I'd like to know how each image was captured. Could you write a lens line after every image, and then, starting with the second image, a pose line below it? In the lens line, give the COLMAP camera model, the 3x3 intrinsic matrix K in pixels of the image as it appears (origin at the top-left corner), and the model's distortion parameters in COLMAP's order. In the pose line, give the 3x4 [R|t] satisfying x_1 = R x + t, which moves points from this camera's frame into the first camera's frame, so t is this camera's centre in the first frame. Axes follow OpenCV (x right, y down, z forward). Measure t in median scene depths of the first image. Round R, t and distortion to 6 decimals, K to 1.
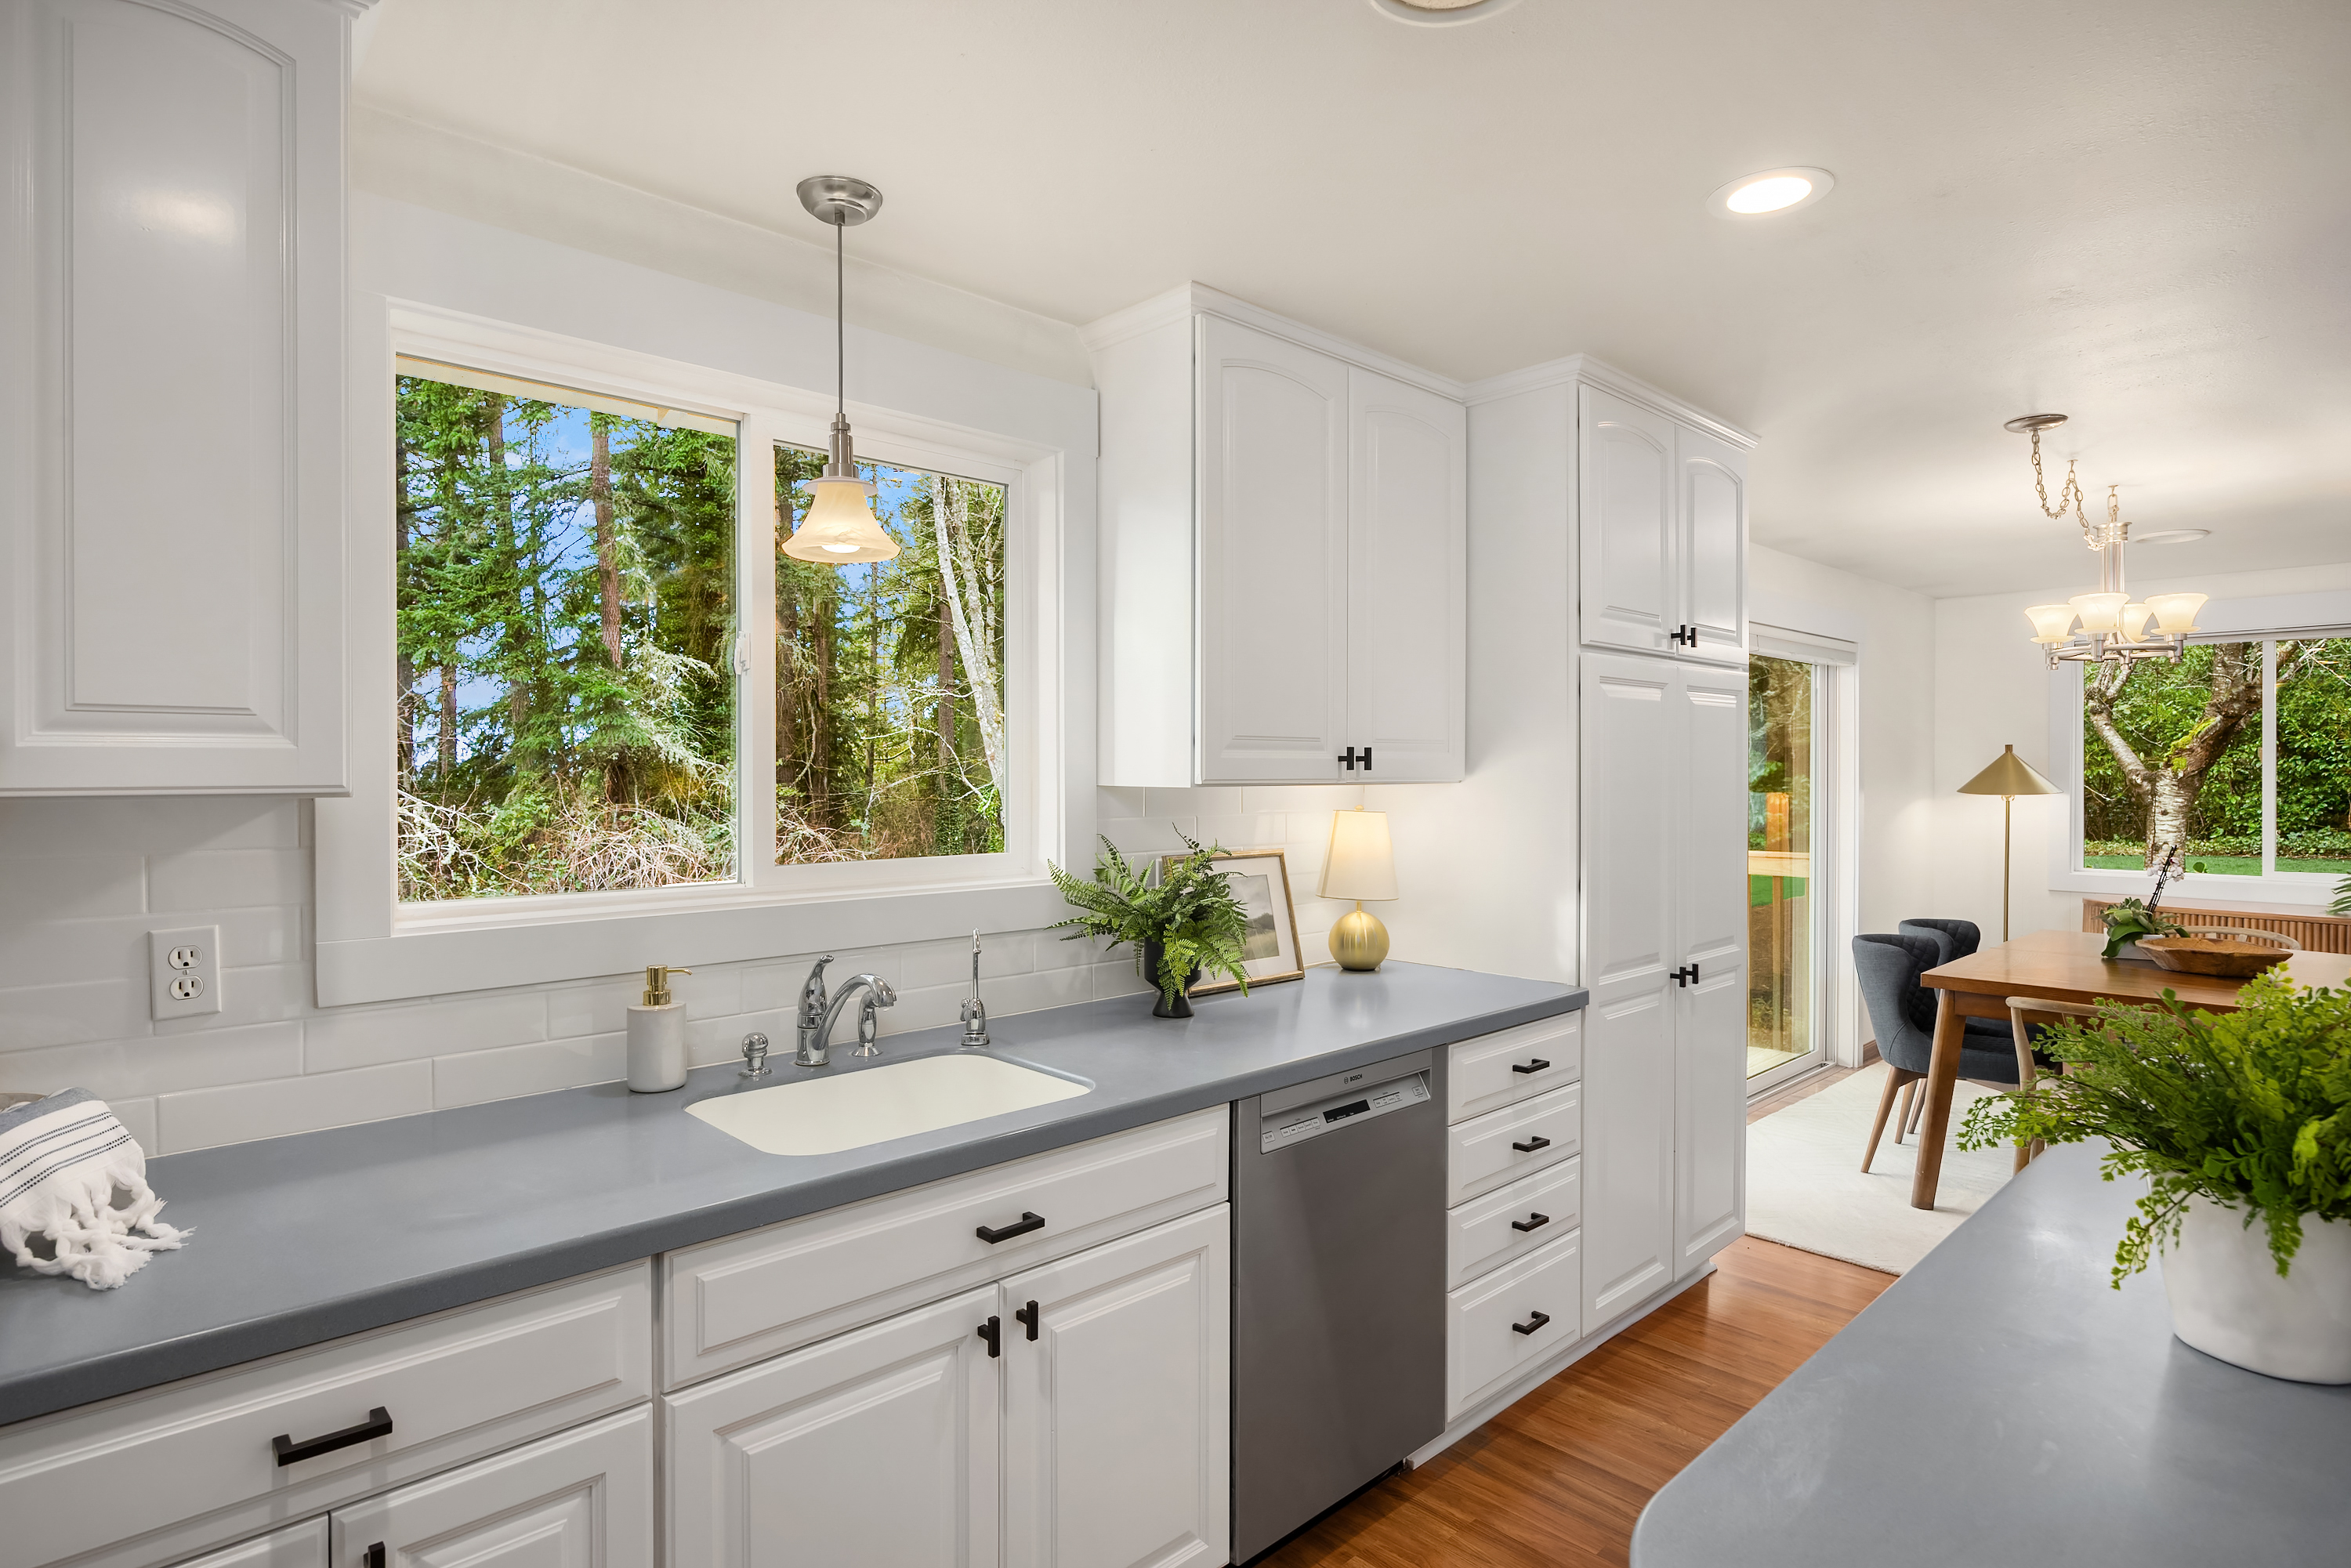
lens RADIAL K [[1236.1, 0, 1169.3], [0, 1236.1, 782.6], [0, 0, 1]] dist [0.003436, -0.000084]
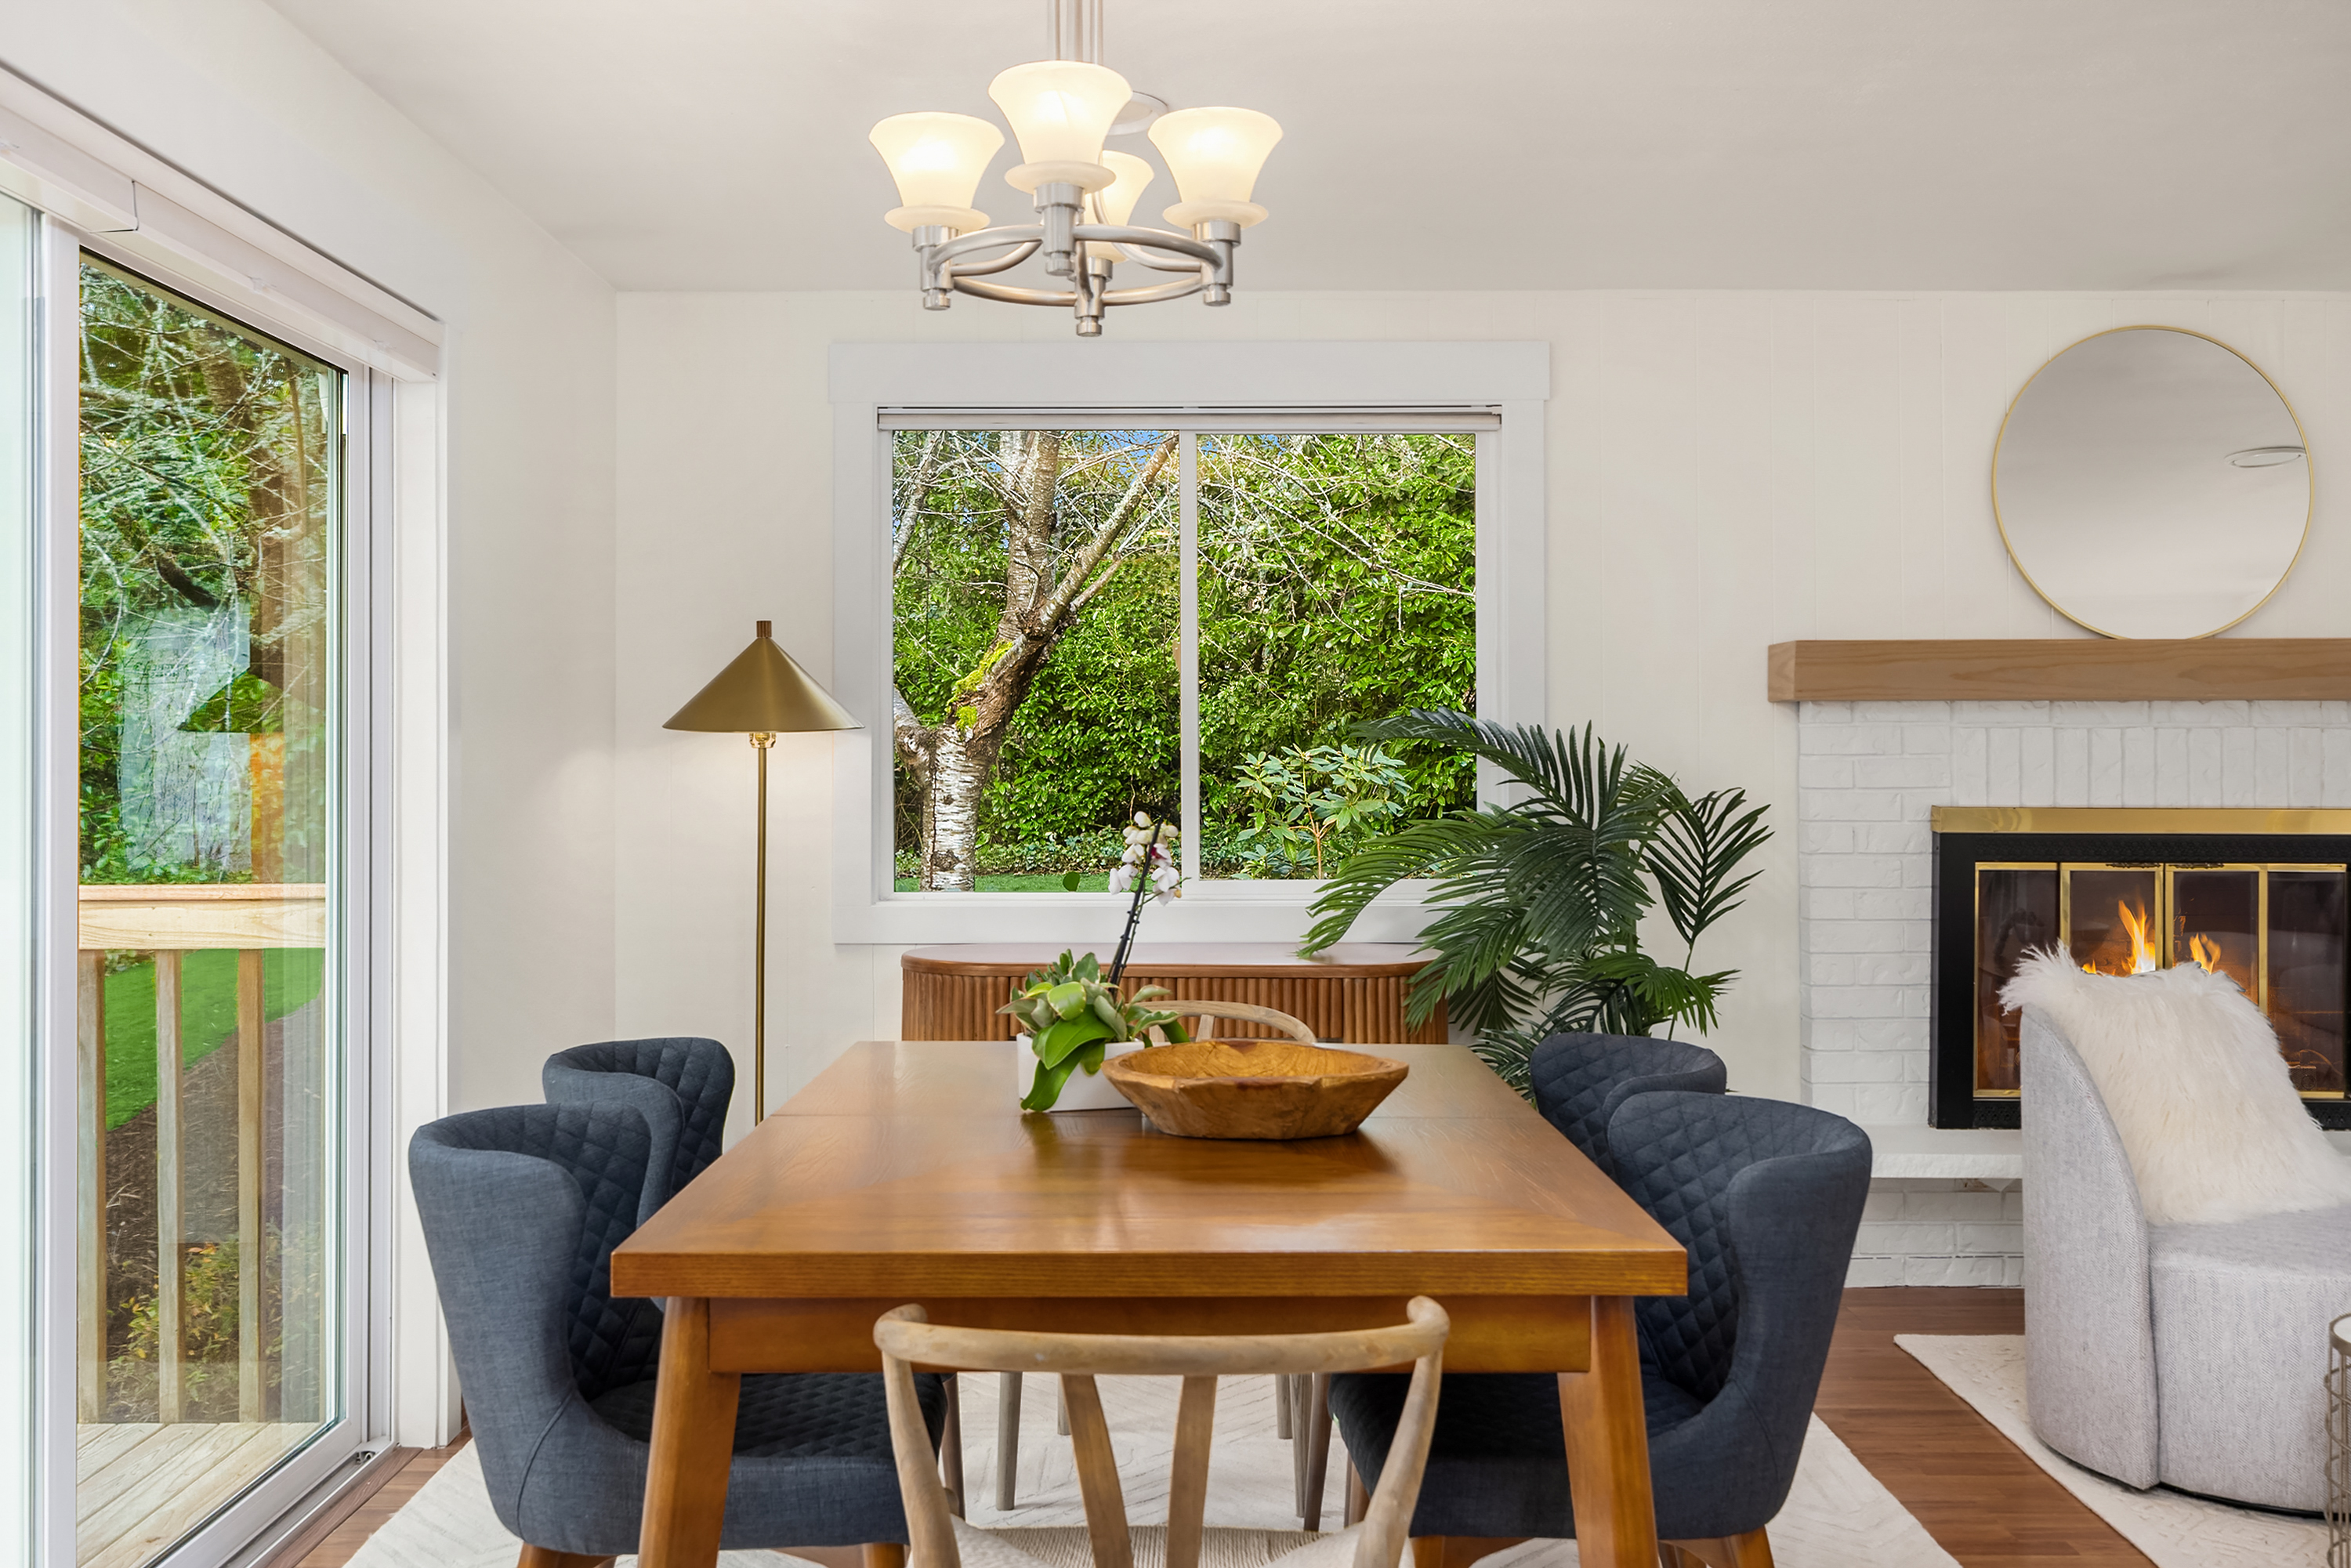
lens RADIAL K [[2228.7, 0, 1181.0], [0, 2228.7, 767.7], [0, 0, 1]] dist [0.009552, 0.000000]
pose [[0.688338, -0.001314, 0.725389, 0.292403], [0.007560, 0.999957, -0.005362, 0.039603], [-0.725351, 0.009175, 0.688318, 0.496866]]
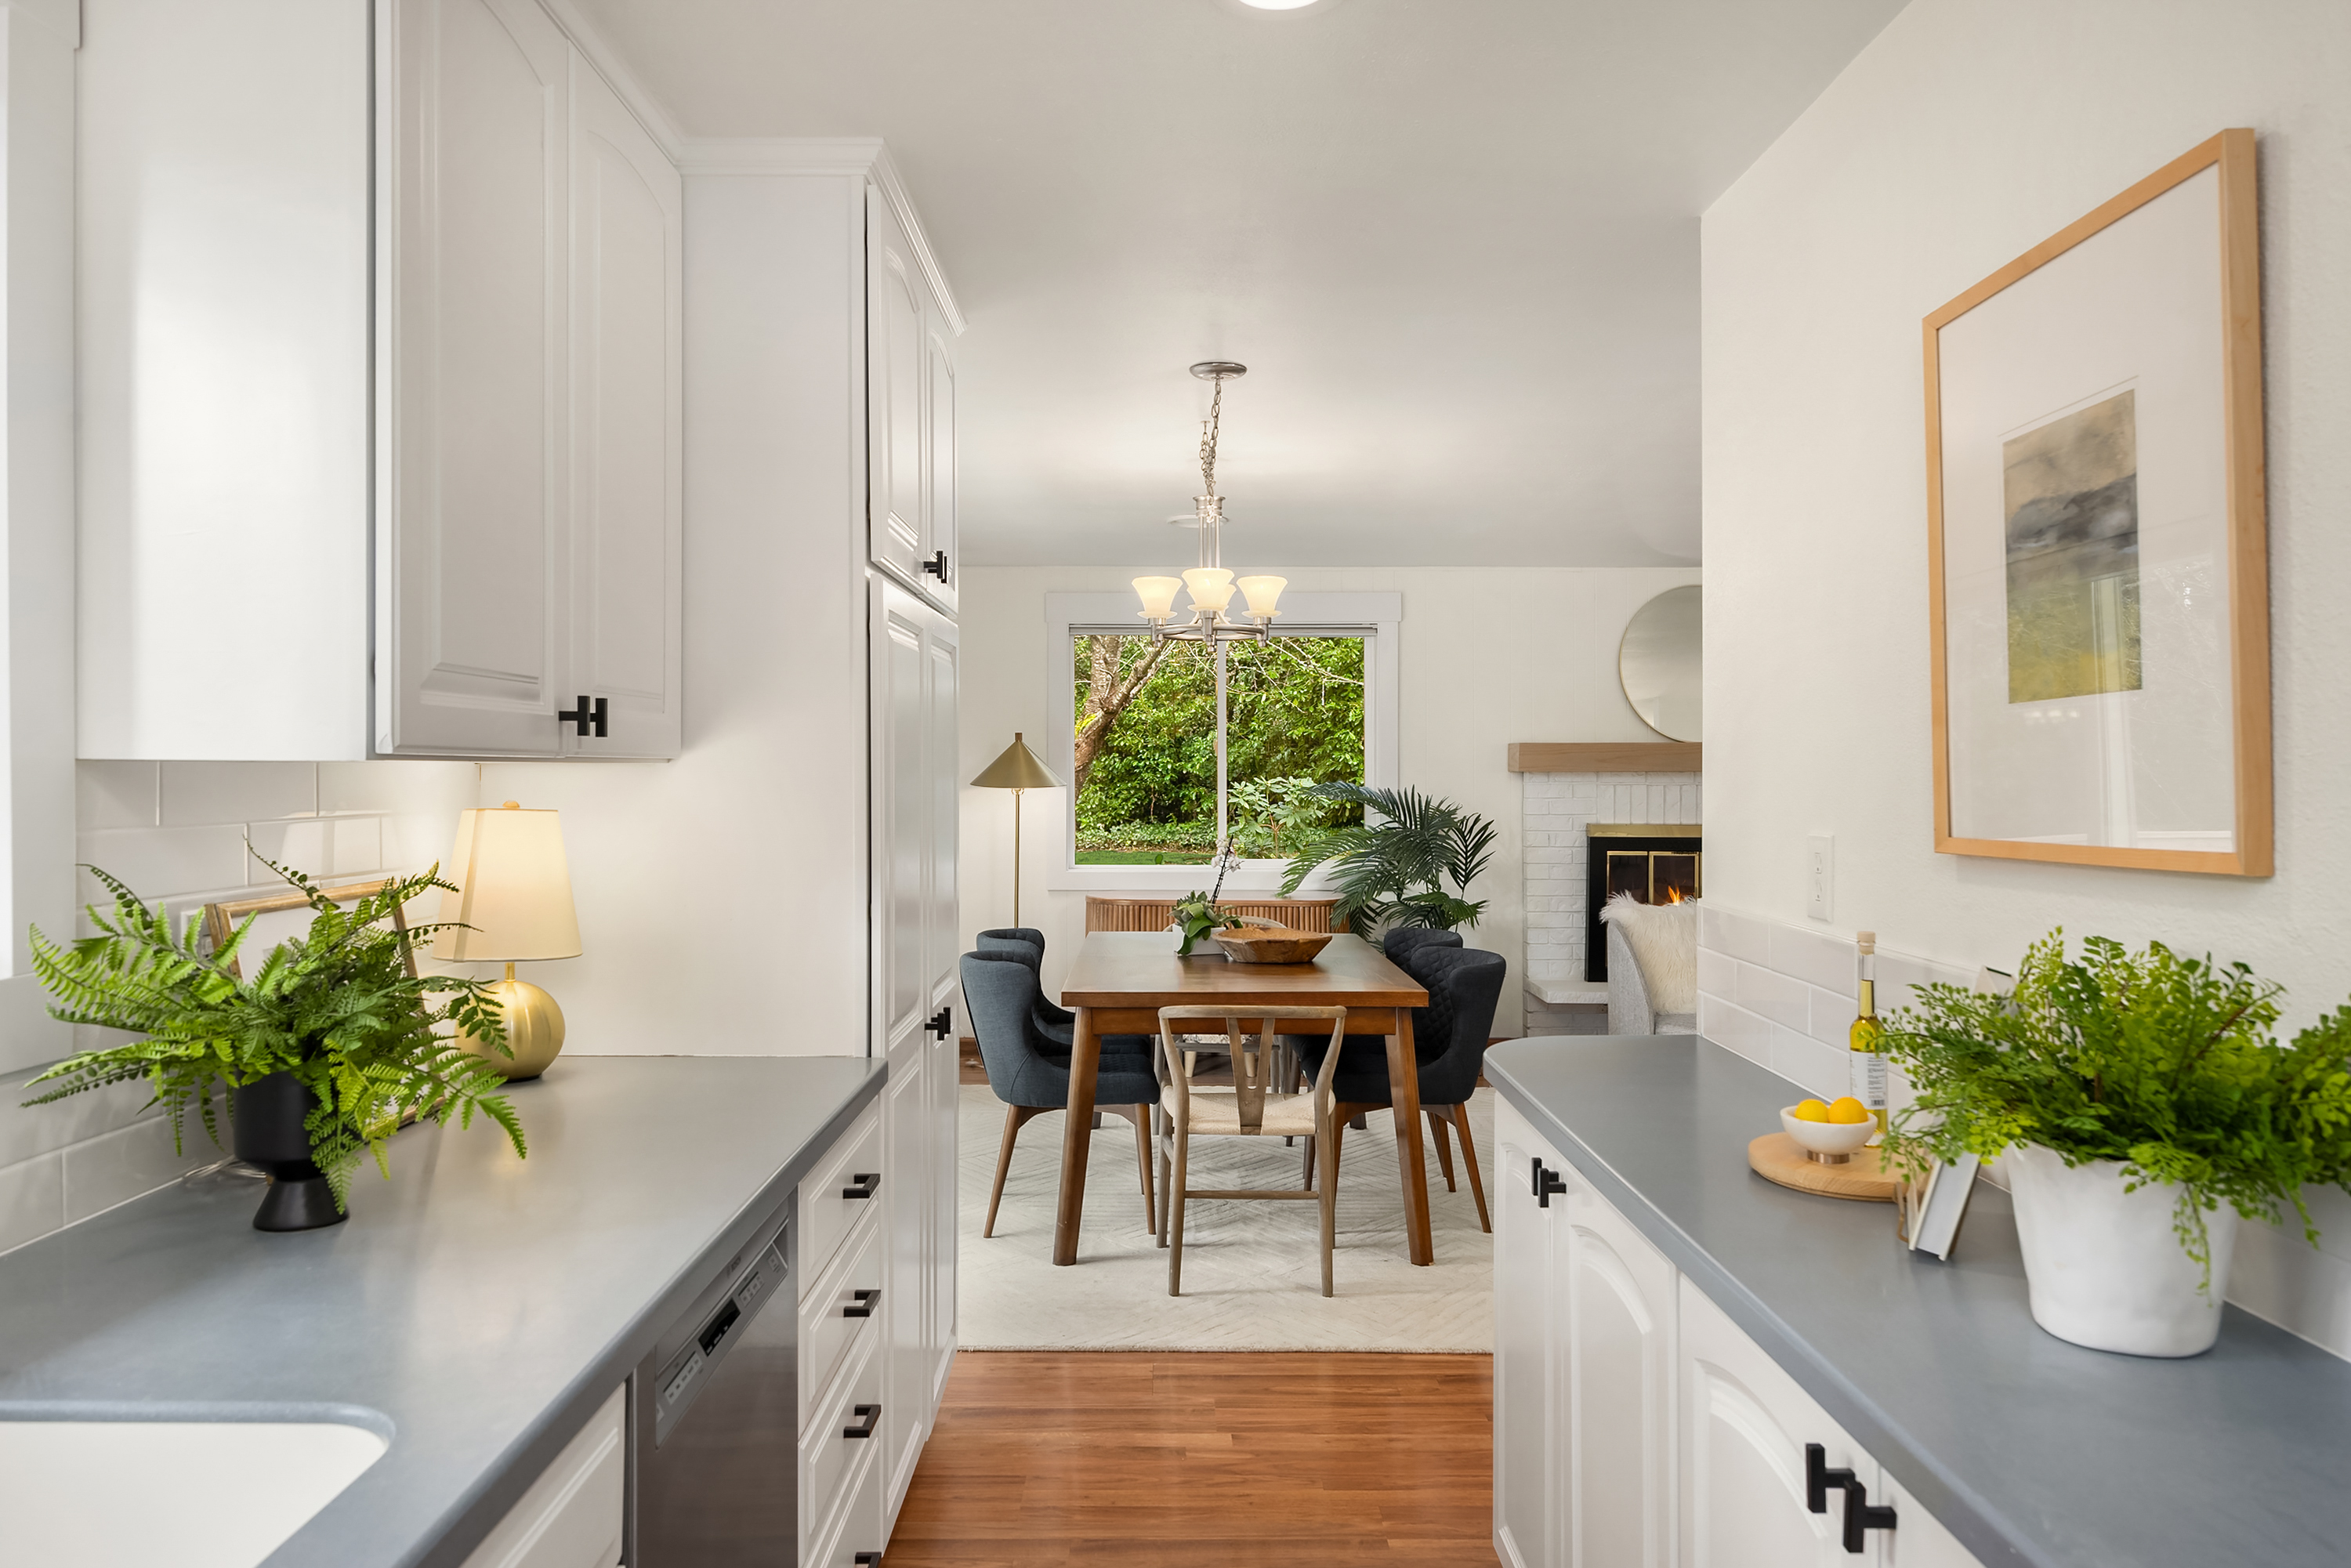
lens RADIAL K [[1570.5, 0, 1187.9], [0, 1570.5, 782.5], [0, 0, 1]] dist [-0.005714, -0.000267]
pose [[0.677975, -0.004111, 0.735074, -0.124290], [0.004852, 0.999988, 0.001118, 0.007489], [-0.735069, 0.002808, 0.677986, 0.181635]]
